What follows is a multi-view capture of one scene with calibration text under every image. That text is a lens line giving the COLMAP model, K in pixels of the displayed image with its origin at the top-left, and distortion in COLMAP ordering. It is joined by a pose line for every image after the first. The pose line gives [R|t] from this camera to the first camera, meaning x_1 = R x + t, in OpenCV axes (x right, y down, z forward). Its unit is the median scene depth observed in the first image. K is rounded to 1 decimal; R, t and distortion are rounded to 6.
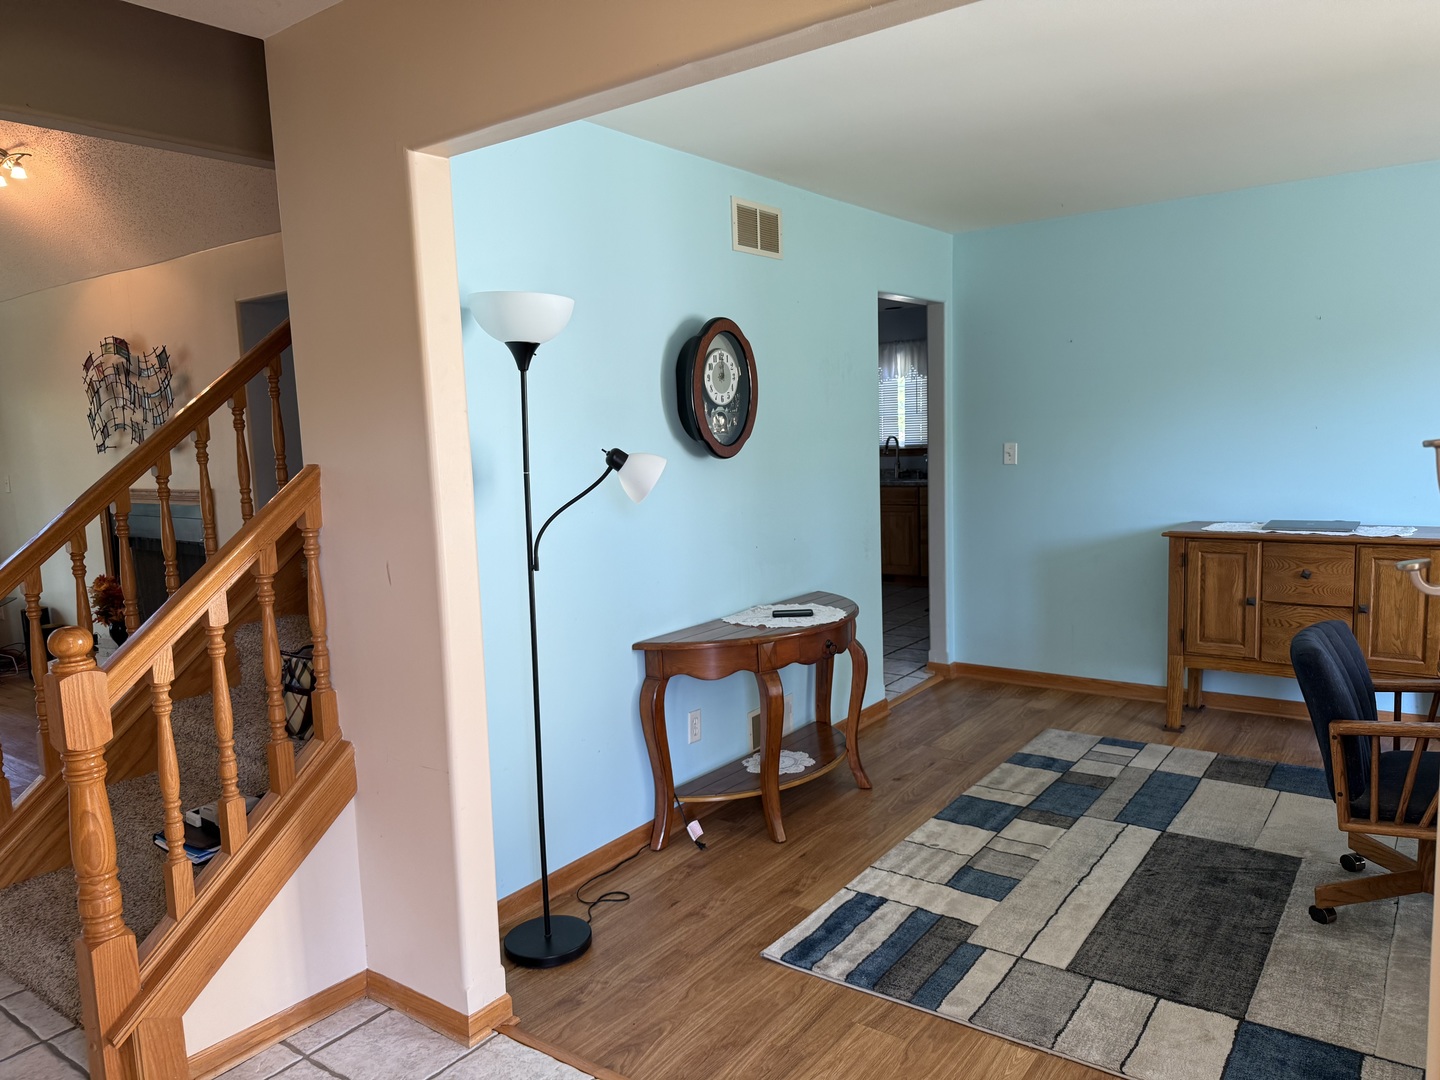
lens RADIAL K [[1008.6, 0, 723.9], [0, 1008.6, 537.8], [0, 0, 1]] dist [0.050776, -0.060537]
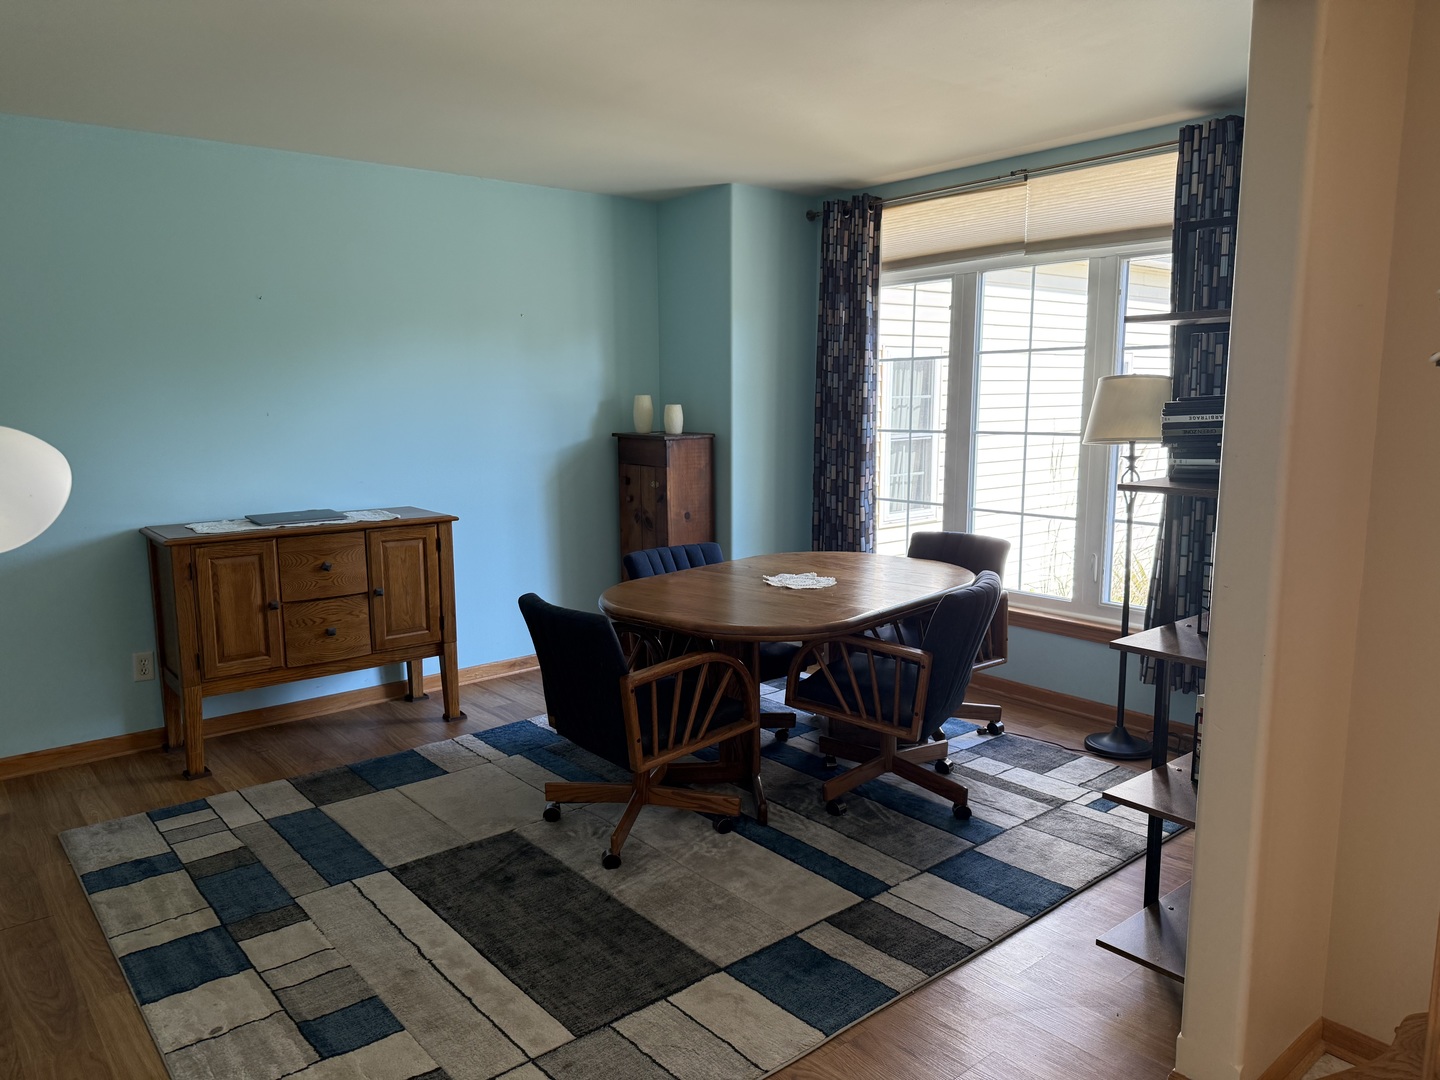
lens RADIAL K [[1008.6, 0, 717.5], [0, 1008.6, 541.7], [0, 0, 1]] dist [0.050776, -0.060537]
pose [[0.254583, -0.104493, 0.961389, -0.242253], [0.103775, 0.991356, 0.080270, -0.024854], [-0.961467, 0.079332, 0.263226, 0.374087]]
